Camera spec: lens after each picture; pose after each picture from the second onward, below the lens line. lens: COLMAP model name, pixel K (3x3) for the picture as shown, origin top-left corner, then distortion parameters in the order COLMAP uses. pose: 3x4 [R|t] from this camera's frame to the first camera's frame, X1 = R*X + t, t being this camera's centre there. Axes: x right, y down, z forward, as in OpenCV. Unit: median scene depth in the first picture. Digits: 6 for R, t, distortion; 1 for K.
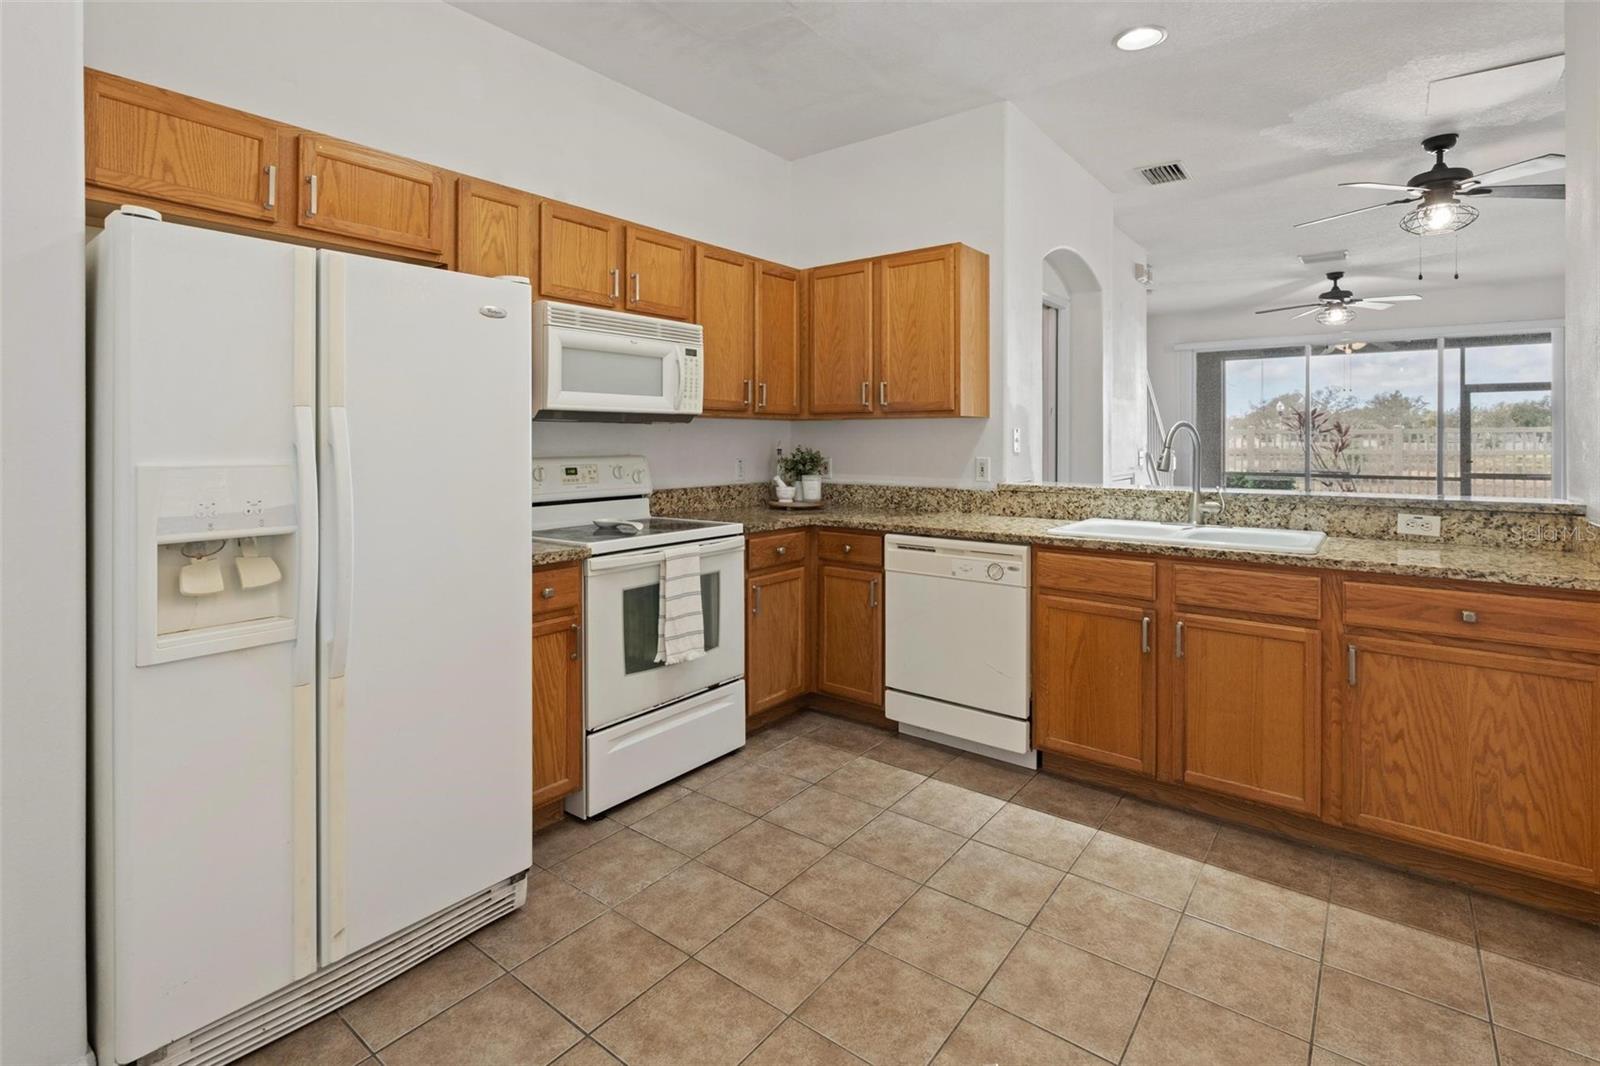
lens RADIAL K [[762.5, 0, 801.1], [0, 762.5, 434.5], [0, 0, 1]] dist [-0.002880, 0.000233]
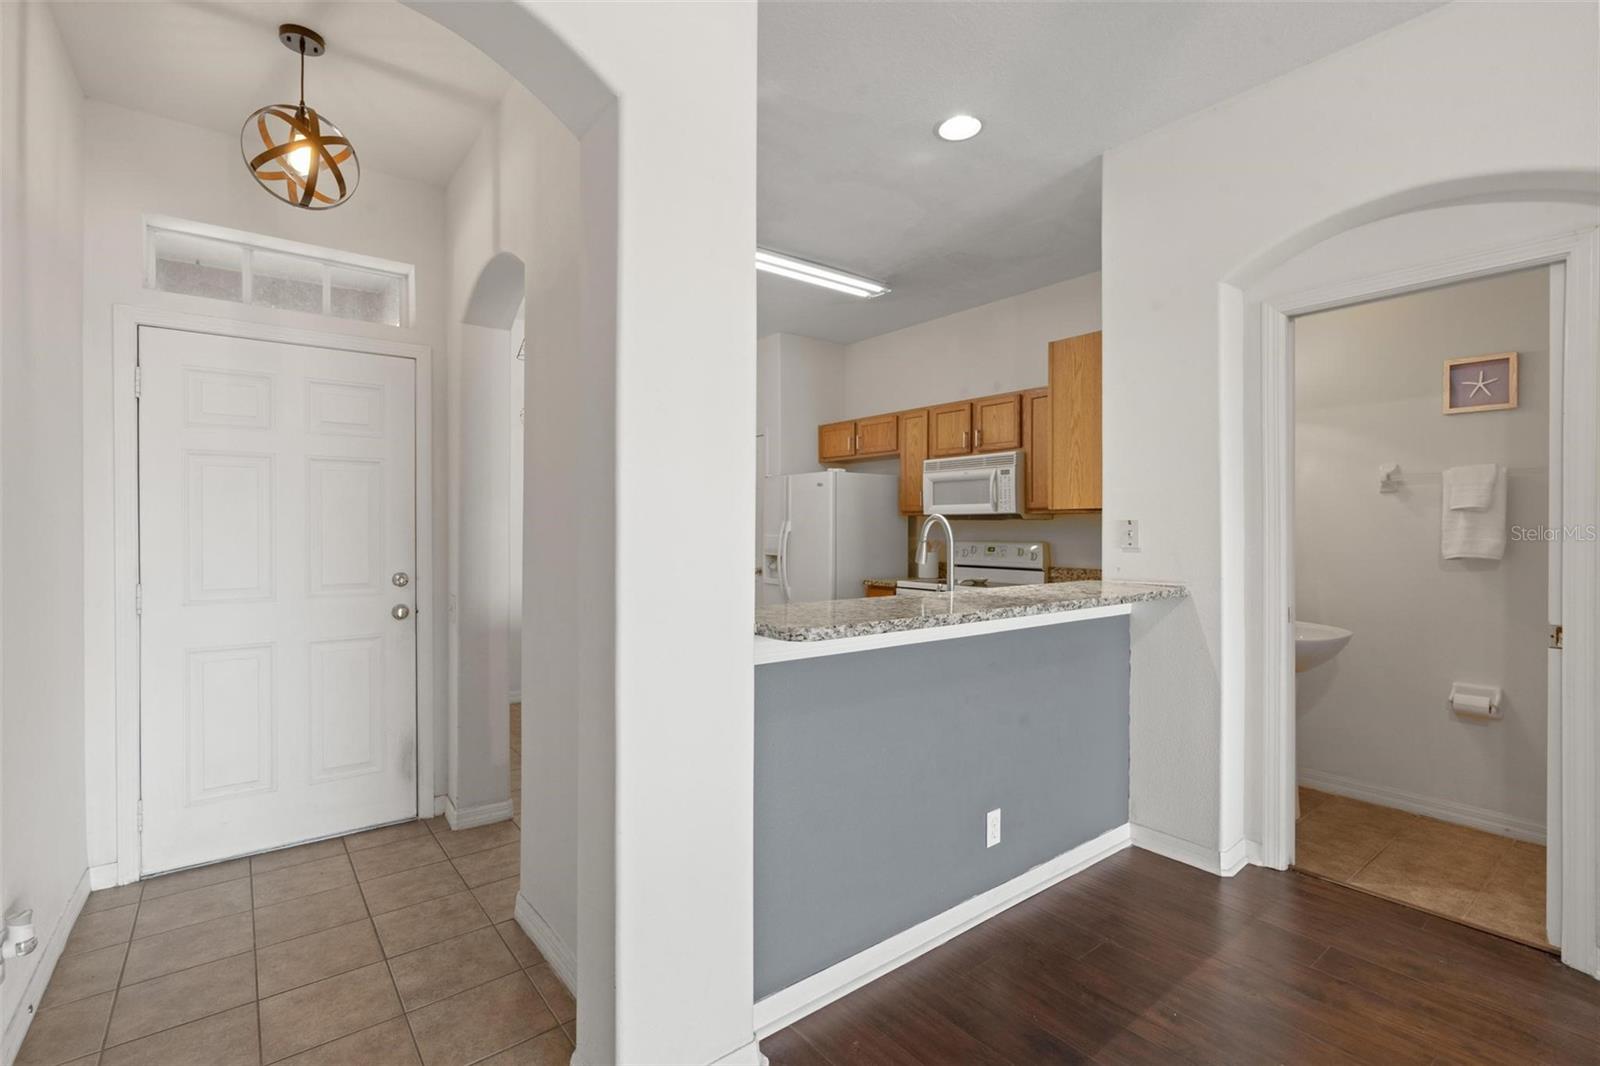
lens RADIAL K [[727.7, 0, 800.0], [0, 727.7, 533.0], [0, 0, 1]] dist [-0.001051, 0.000164]
pose [[-0.251022, 0.008620, -0.967943, 1.454126], [0.006130, 0.999954, 0.007316, -0.002252], [0.967962, -0.004097, -0.251063, 1.065120]]
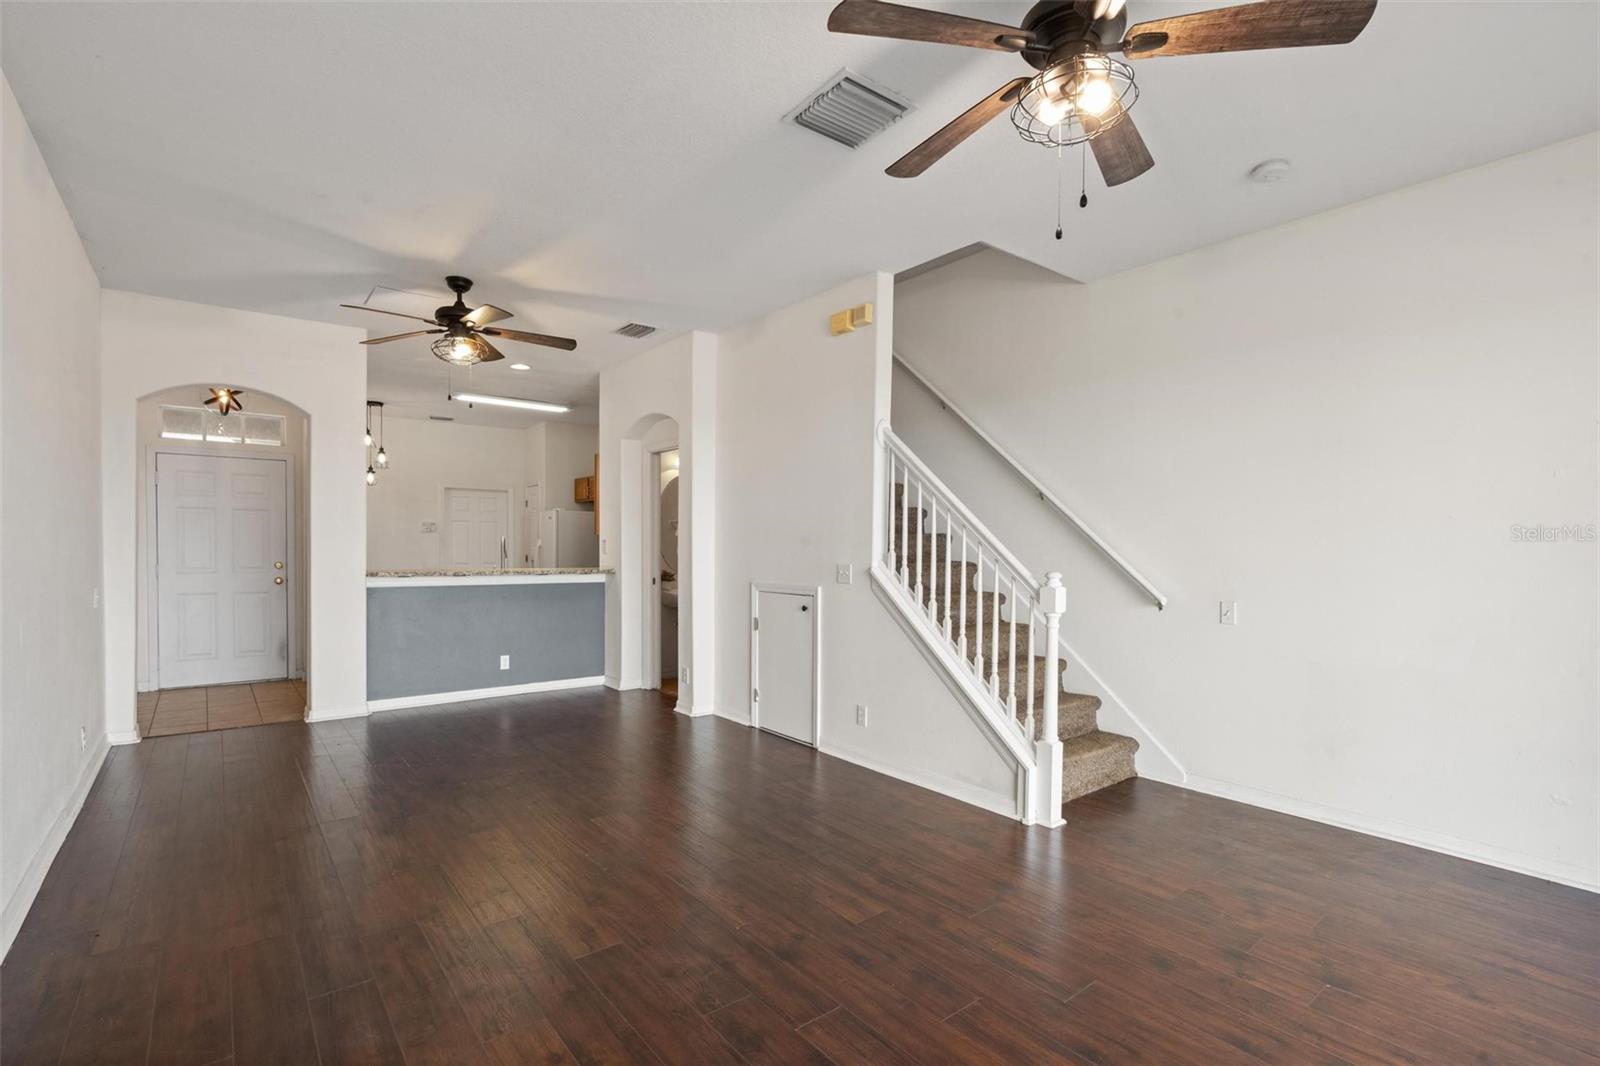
lens RADIAL K [[748.3, 0, 809.5], [0, 748.3, 560.3], [0, 0, 1]] dist [-0.000270, 0.000058]
pose [[-0.238186, 0.019703, -0.971020, 2.480050], [-0.001031, 0.999789, 0.020540, 0.004927], [0.971219, 0.005893, -0.238115, 2.447405]]
